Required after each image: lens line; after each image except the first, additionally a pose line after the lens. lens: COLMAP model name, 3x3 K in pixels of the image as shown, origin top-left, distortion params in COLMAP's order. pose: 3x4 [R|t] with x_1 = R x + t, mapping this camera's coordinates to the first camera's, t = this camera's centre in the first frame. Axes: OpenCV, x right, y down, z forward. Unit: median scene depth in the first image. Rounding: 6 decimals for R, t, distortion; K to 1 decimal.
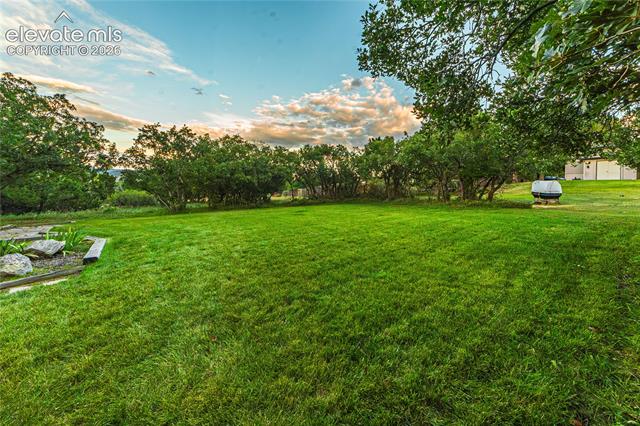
lens RADIAL K [[248.7, 0, 318.4], [0, 248.7, 192.5], [0, 0, 1]] dist [0.000383, 0.000142]
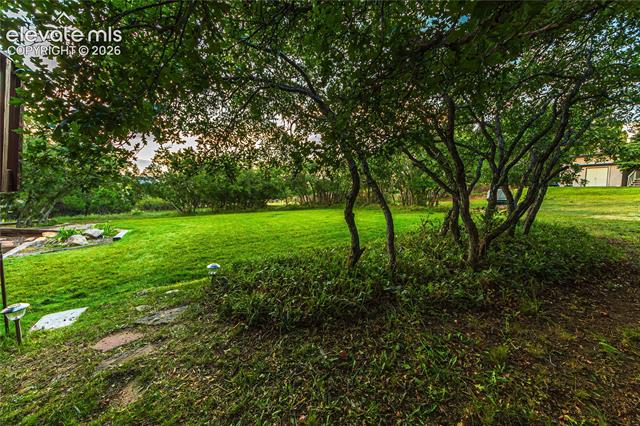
lens RADIAL K [[230.6, 0, 320.0], [0, 230.6, 213.0], [0, 0, 1]] dist [-0.000772, -0.000075]
pose [[0.999077, 0.002198, -0.042899, 0.180612], [0.000561, 0.997938, 0.064183, -0.007771], [0.042951, -0.064148, 0.997016, -0.171193]]
